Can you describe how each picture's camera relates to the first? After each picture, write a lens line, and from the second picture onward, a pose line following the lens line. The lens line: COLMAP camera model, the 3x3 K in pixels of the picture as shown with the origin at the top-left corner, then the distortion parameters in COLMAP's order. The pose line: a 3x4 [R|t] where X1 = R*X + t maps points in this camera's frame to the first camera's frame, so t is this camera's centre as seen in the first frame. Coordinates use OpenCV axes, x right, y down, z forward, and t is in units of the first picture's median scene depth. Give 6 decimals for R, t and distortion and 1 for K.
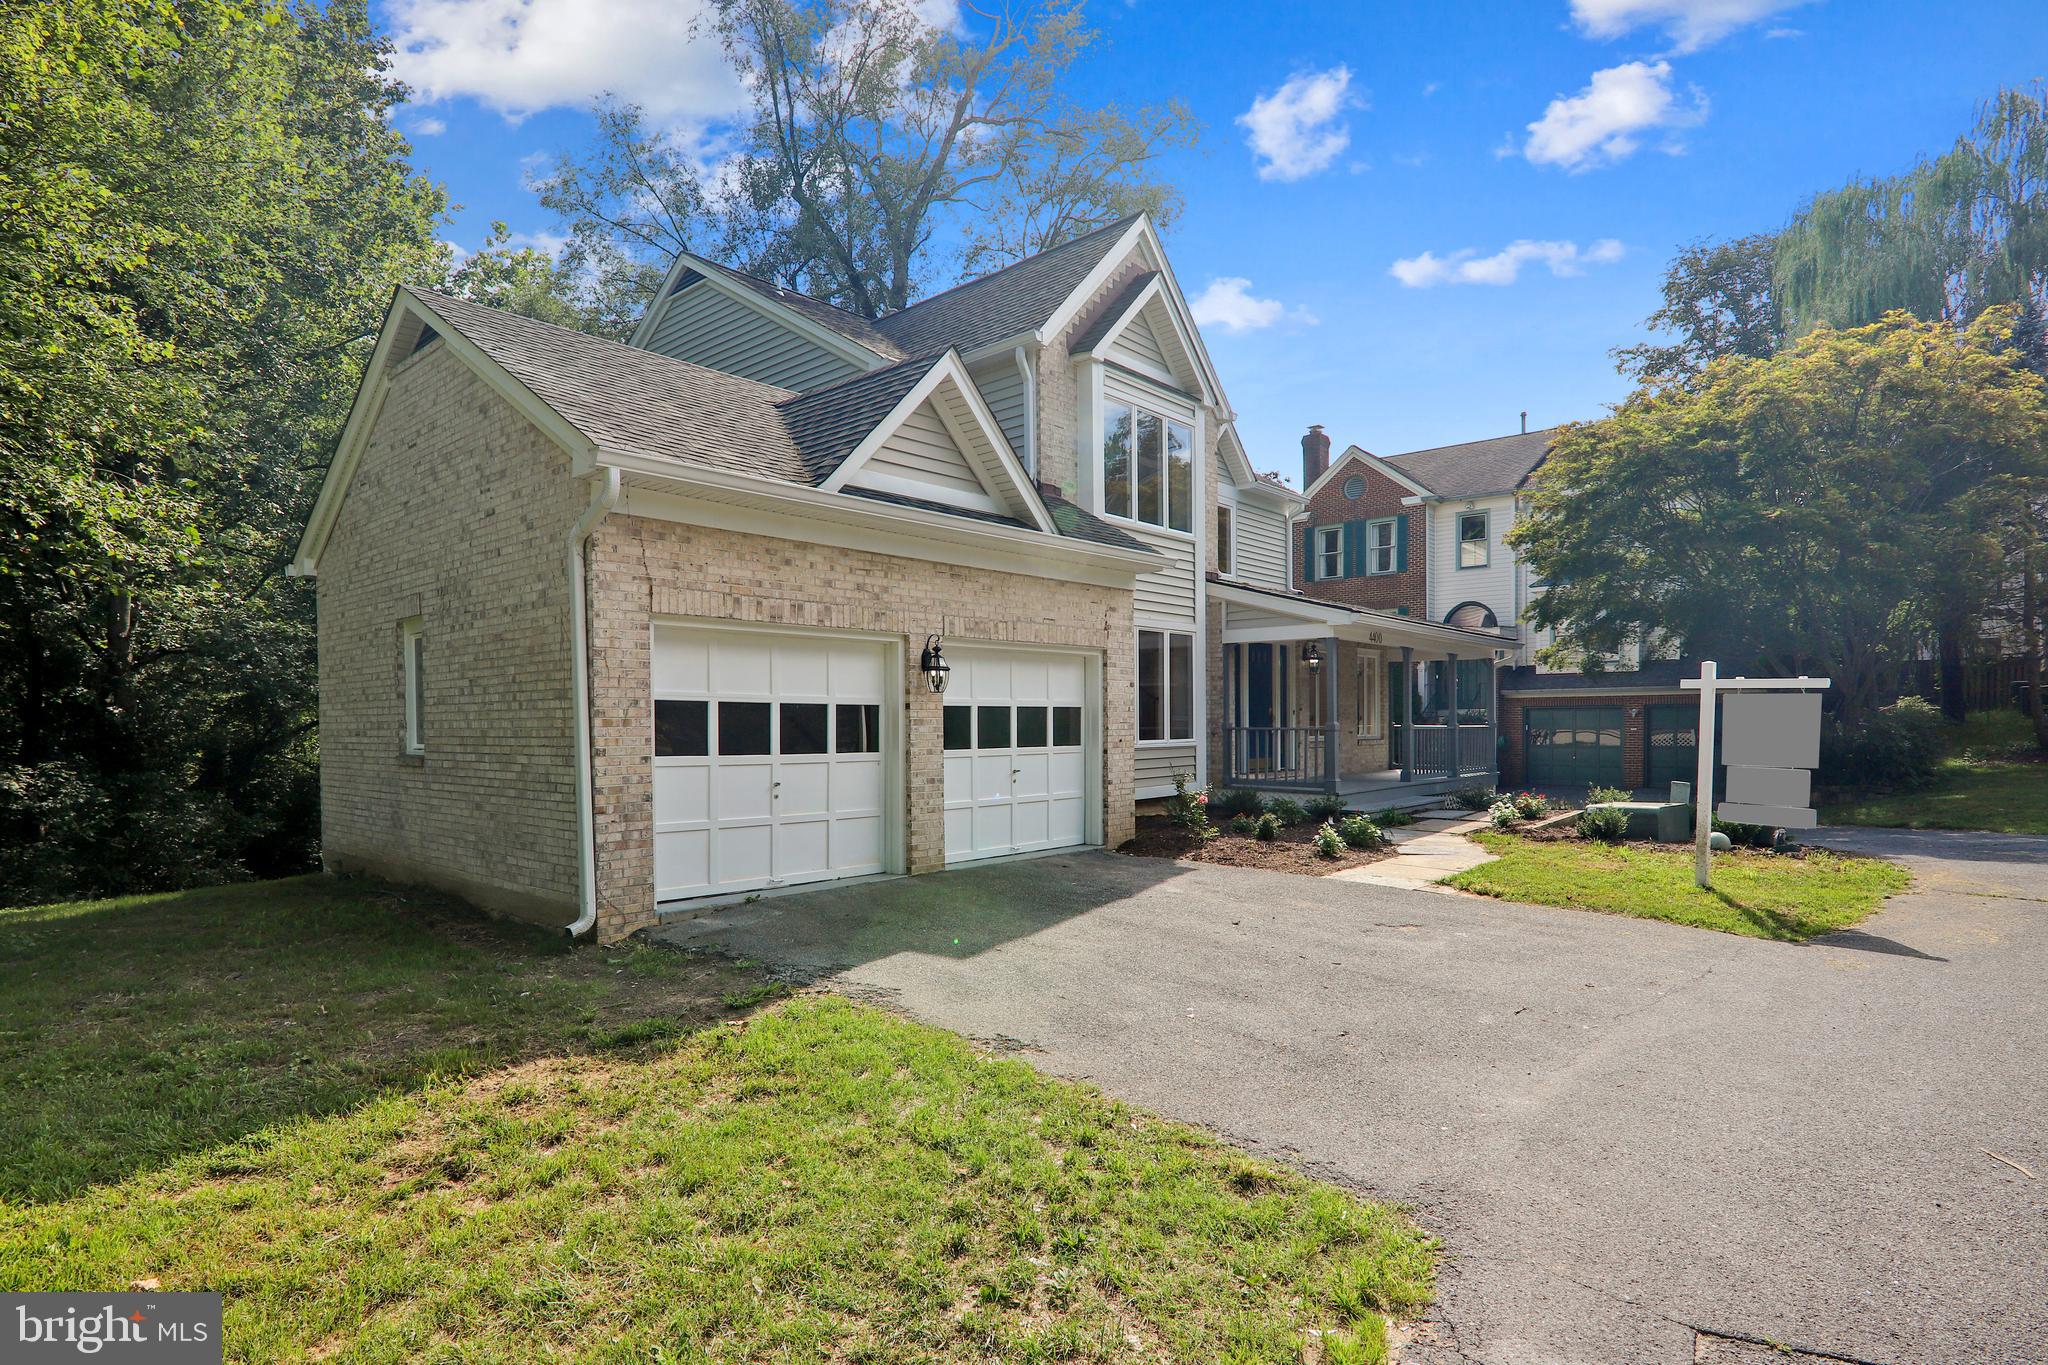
lens RADIAL K [[1033.0, 0, 1025.1], [0, 1033.0, 740.0], [0, 0, 1]] dist [0.003797, 0.000262]
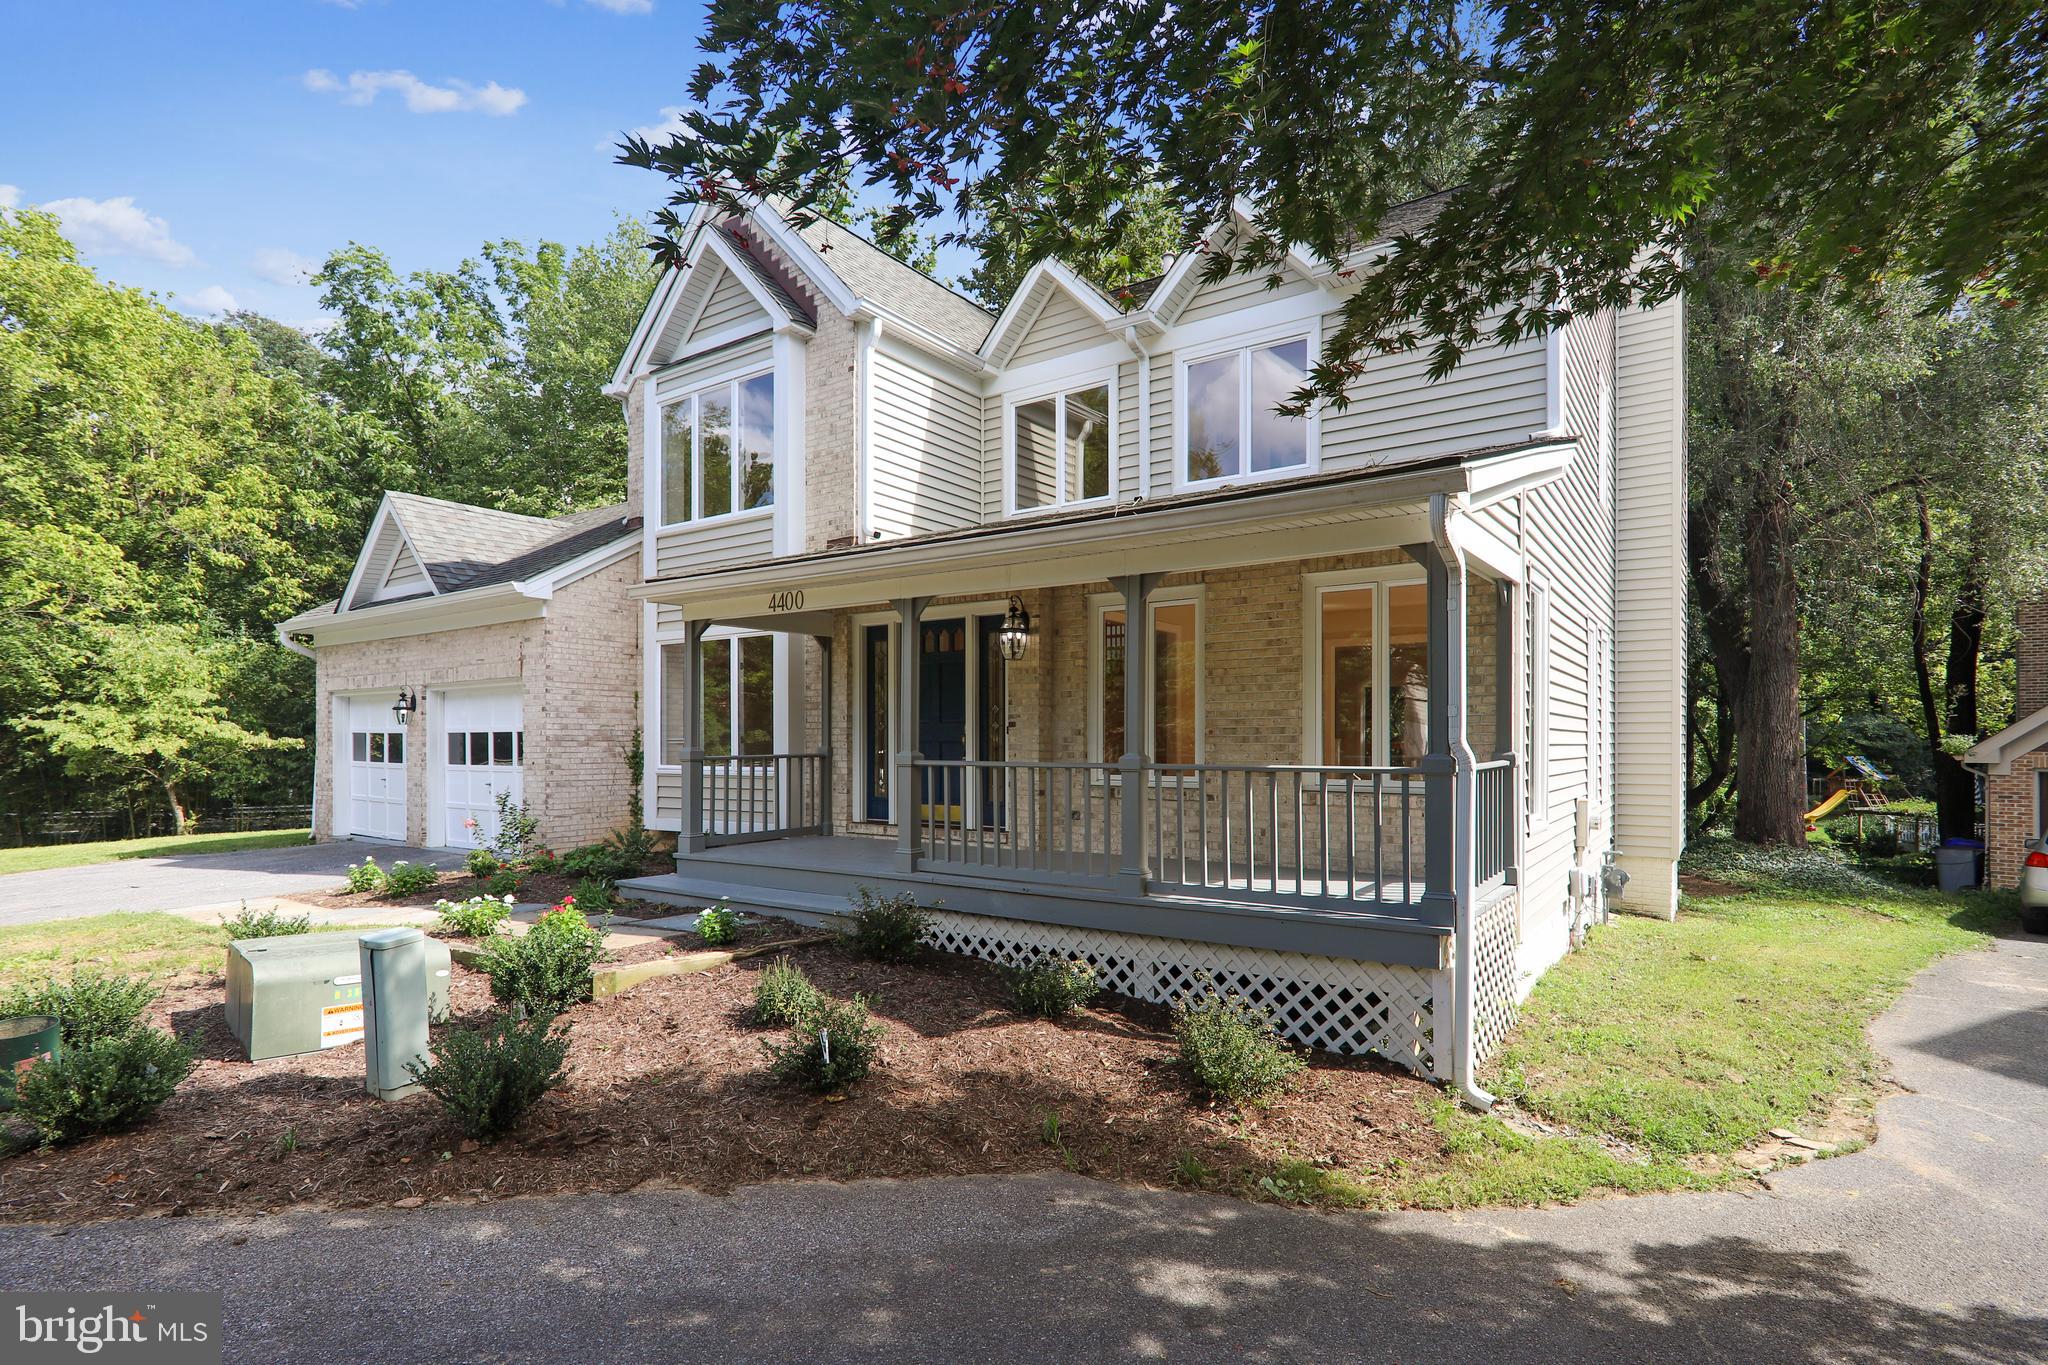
lens RADIAL K [[1033.0, 0, 1025.1], [0, 1033.0, 740.0], [0, 0, 1]] dist [0.003797, 0.000262]
pose [[0.114025, -0.002020, -0.993476, 1.505655], [-0.020973, 0.999770, -0.004440, -0.035655], [0.993256, 0.021342, 0.113957, 1.736266]]
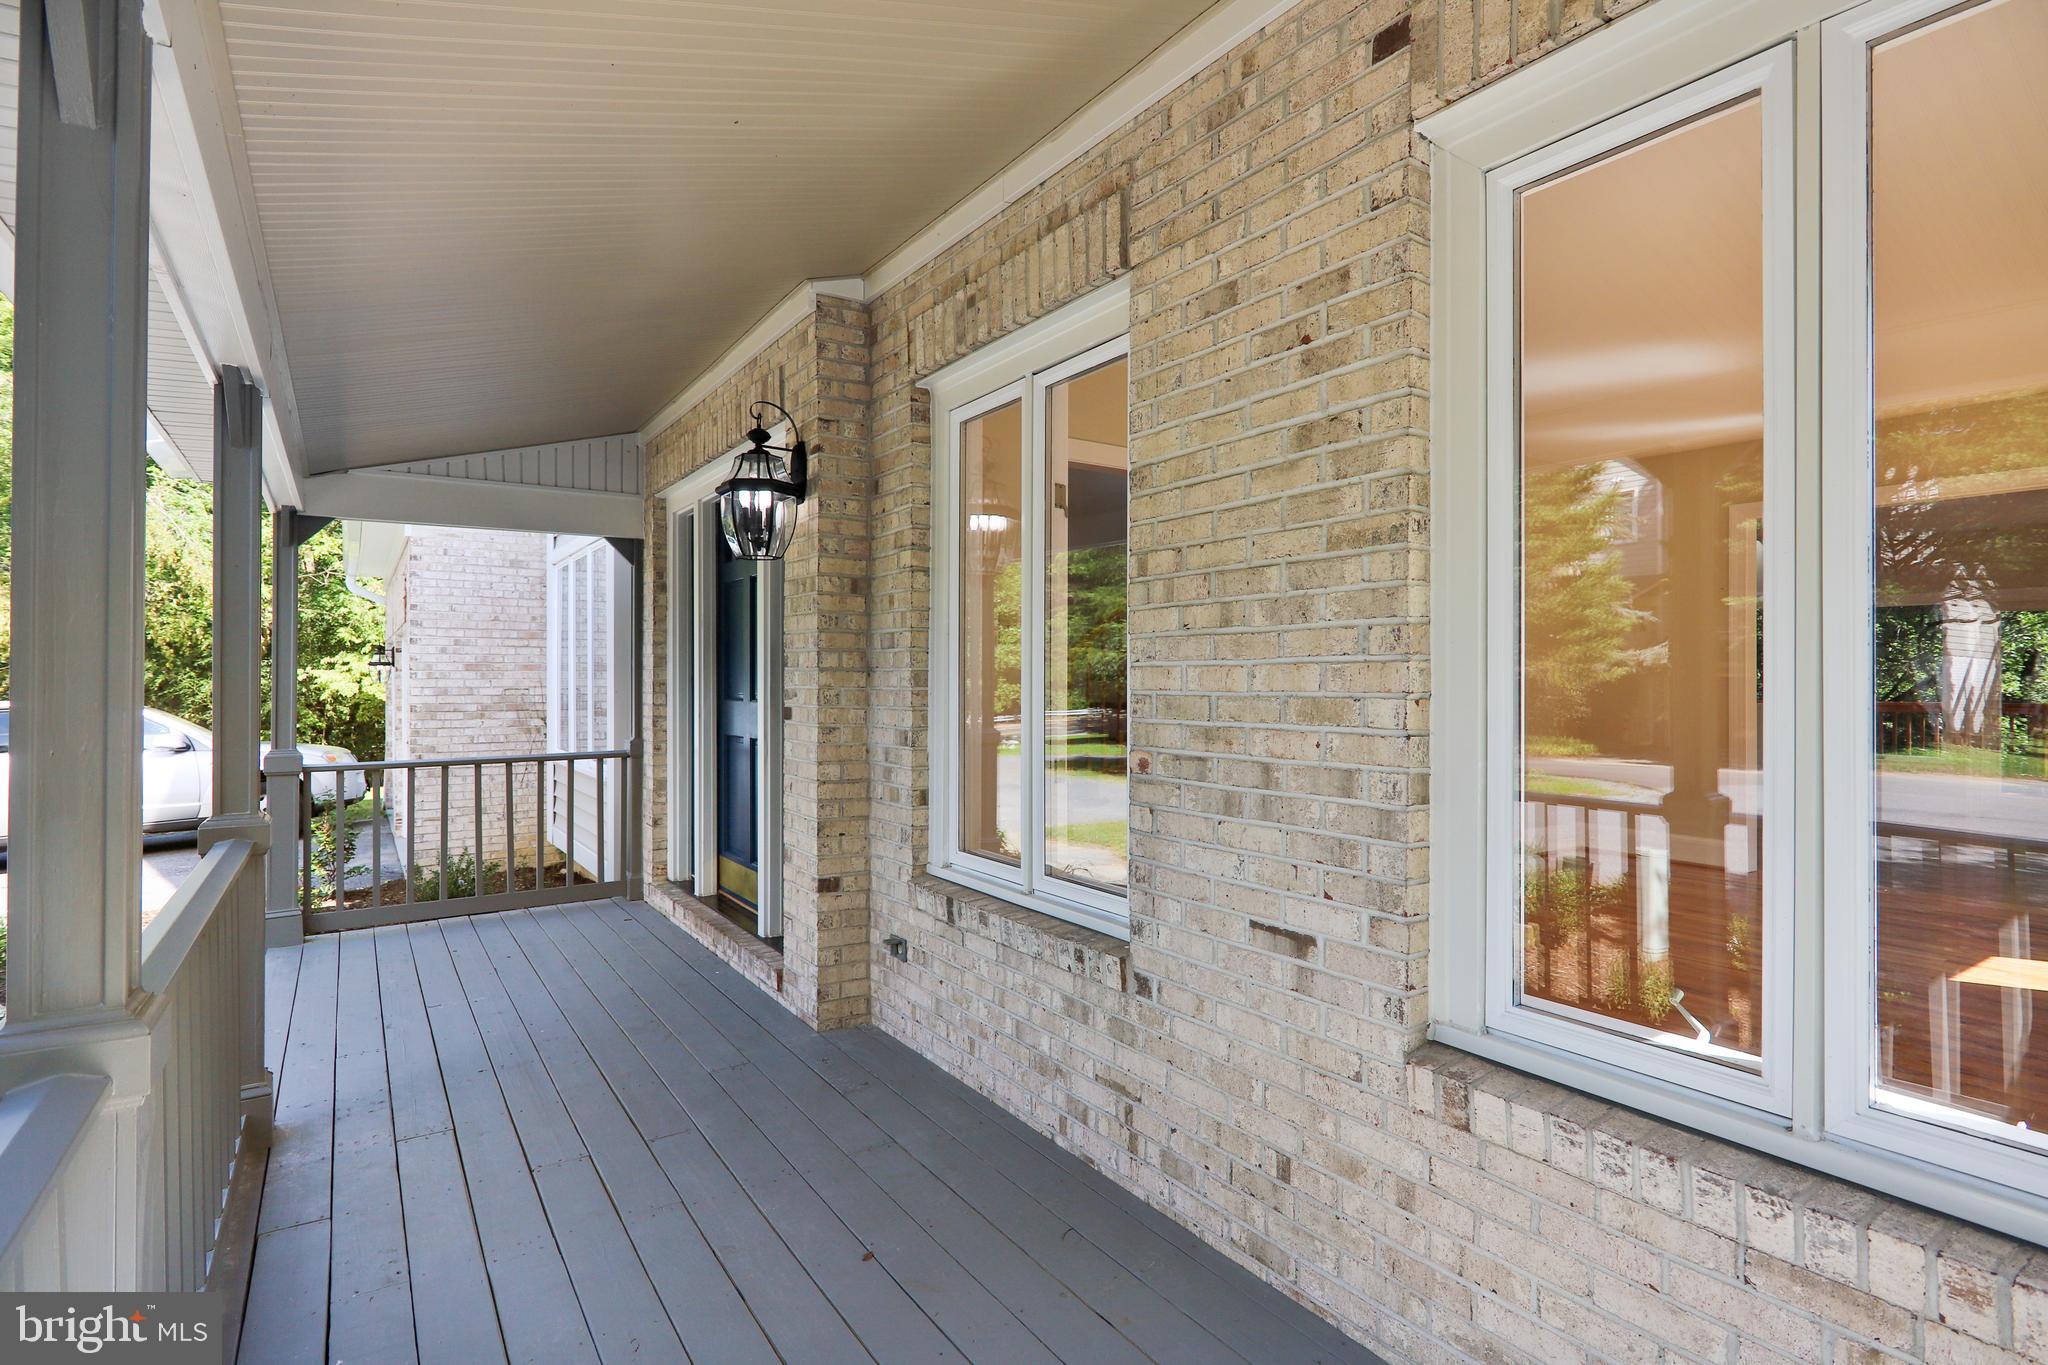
lens RADIAL K [[1019.6, 0, 1024.0], [0, 1019.6, 682.5], [0, 0, 1]] dist [-0.002754, -0.000323]
pose [[-0.244948, 0.004068, -0.969528, 0.881349], [-0.020625, 0.999743, 0.009406, -0.074062], [0.969317, 0.022300, -0.244801, 2.039784]]
